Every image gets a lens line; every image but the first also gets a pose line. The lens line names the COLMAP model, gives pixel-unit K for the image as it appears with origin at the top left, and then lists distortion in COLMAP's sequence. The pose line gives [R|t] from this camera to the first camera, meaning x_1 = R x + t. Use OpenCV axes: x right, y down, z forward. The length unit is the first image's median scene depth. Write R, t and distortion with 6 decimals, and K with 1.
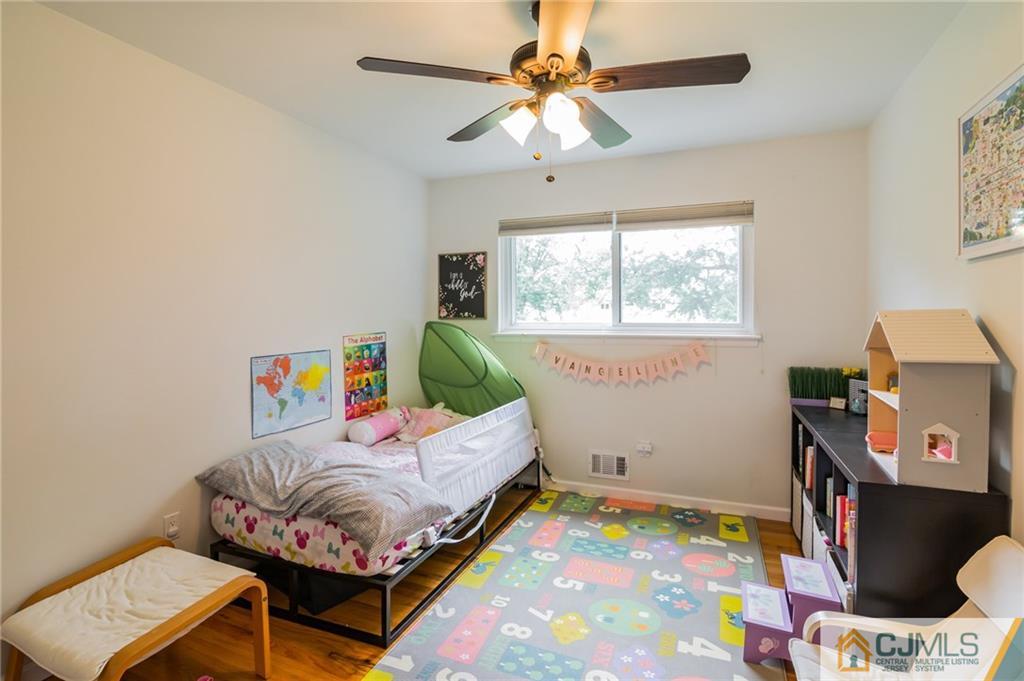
lens RADIAL K [[499.7, 0, 512.0], [0, 499.7, 324.9], [0, 0, 1]] dist [-0.017246, 0.000659]
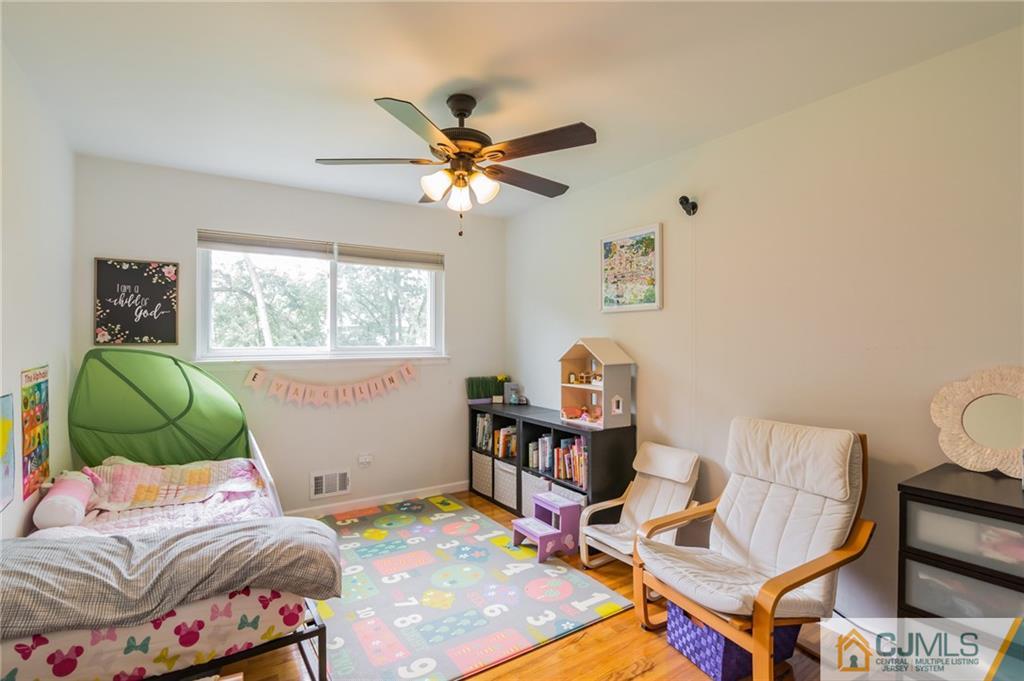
lens RADIAL K [[501.7, 0, 512.0], [0, 501.7, 340.5], [0, 0, 1]] dist [-0.018437, 0.000131]
pose [[0.560989, 0.000599, 0.827823, -0.530321], [0.014731, 0.999834, -0.010706, -0.002395], [-0.827692, 0.018200, 0.560887, 0.105833]]
